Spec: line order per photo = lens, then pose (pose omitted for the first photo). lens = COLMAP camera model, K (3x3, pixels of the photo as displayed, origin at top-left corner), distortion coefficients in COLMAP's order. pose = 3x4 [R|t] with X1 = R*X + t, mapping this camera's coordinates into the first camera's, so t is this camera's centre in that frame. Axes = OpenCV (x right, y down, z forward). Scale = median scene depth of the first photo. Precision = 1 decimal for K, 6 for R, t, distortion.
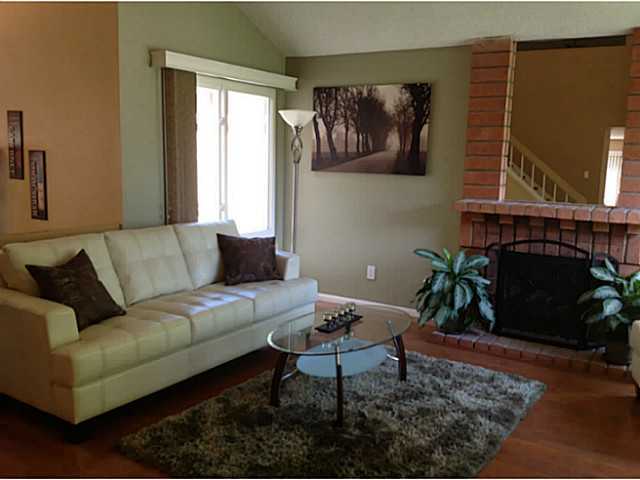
lens RADIAL K [[608.2, 0, 319.0], [0, 608.2, 253.6], [0, 0, 1]] dist [0.056459, -0.125947]
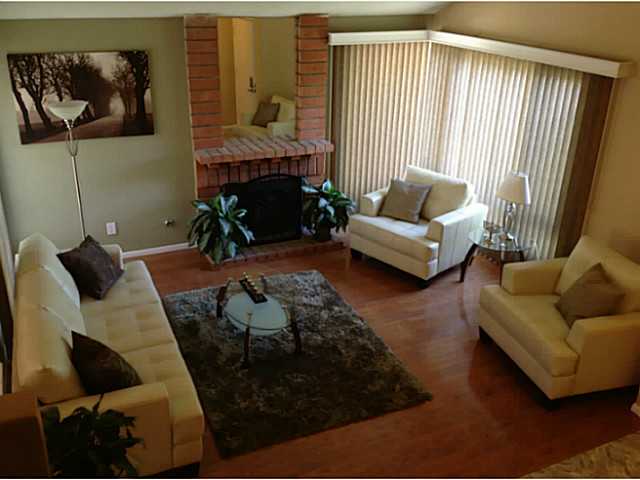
lens RADIAL K [[608.2, 0, 319.0], [0, 608.2, 253.6], [0, 0, 1]] dist [0.056459, -0.125947]
pose [[0.547672, -0.355788, 0.757278, -0.565451], [0.135982, 0.930901, 0.339017, -0.251941], [-0.825569, -0.082694, 0.558209, 0.096373]]
